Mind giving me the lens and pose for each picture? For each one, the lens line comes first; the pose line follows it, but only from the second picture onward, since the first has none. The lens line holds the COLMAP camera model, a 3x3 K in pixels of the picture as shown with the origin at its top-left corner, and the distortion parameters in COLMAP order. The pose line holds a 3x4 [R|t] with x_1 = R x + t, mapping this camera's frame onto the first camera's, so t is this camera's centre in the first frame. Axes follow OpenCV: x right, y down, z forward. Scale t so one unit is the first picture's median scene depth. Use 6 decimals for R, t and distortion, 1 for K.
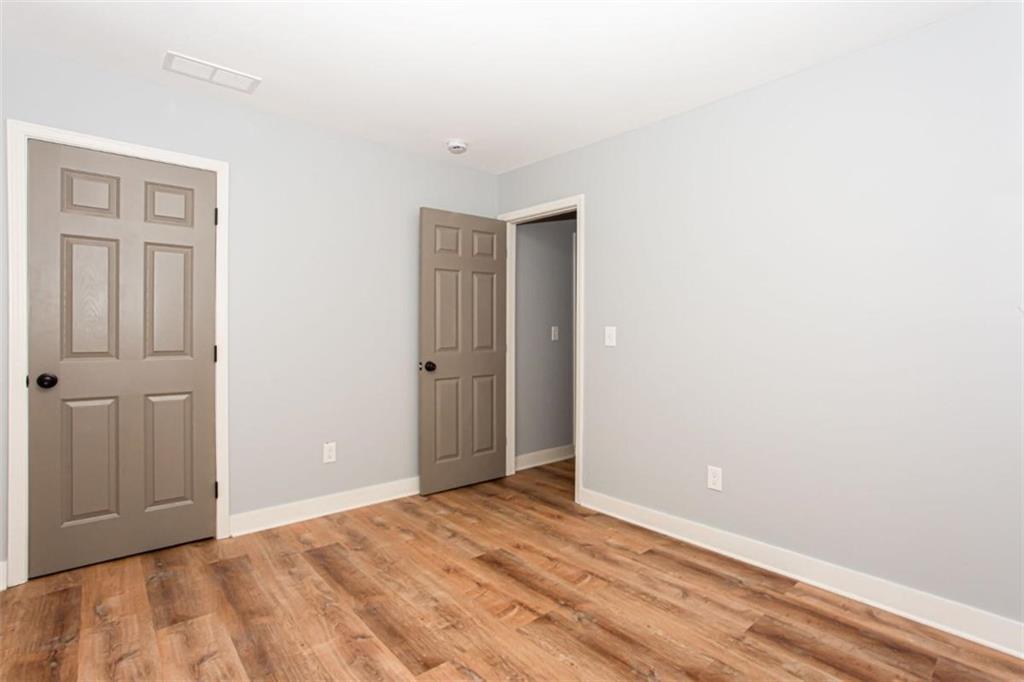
lens RADIAL K [[501.6, 0, 512.0], [0, 501.6, 341.0], [0, 0, 1]] dist [-0.072581, 0.039079]
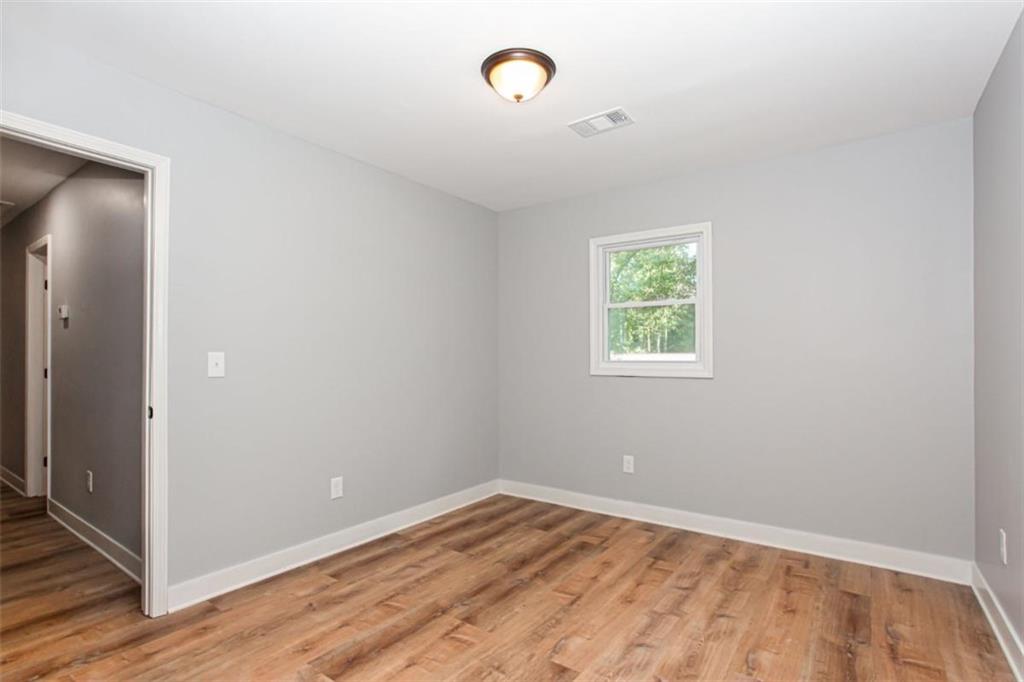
lens RADIAL K [[496.5, 0, 505.3], [0, 496.5, 343.5], [0, 0, 1]] dist [-0.068322, 0.038079]
pose [[-0.229077, 0.019265, 0.973218, -0.884693], [0.014657, 0.999759, -0.016340, -0.030750], [-0.973298, 0.010521, -0.229305, 1.003004]]
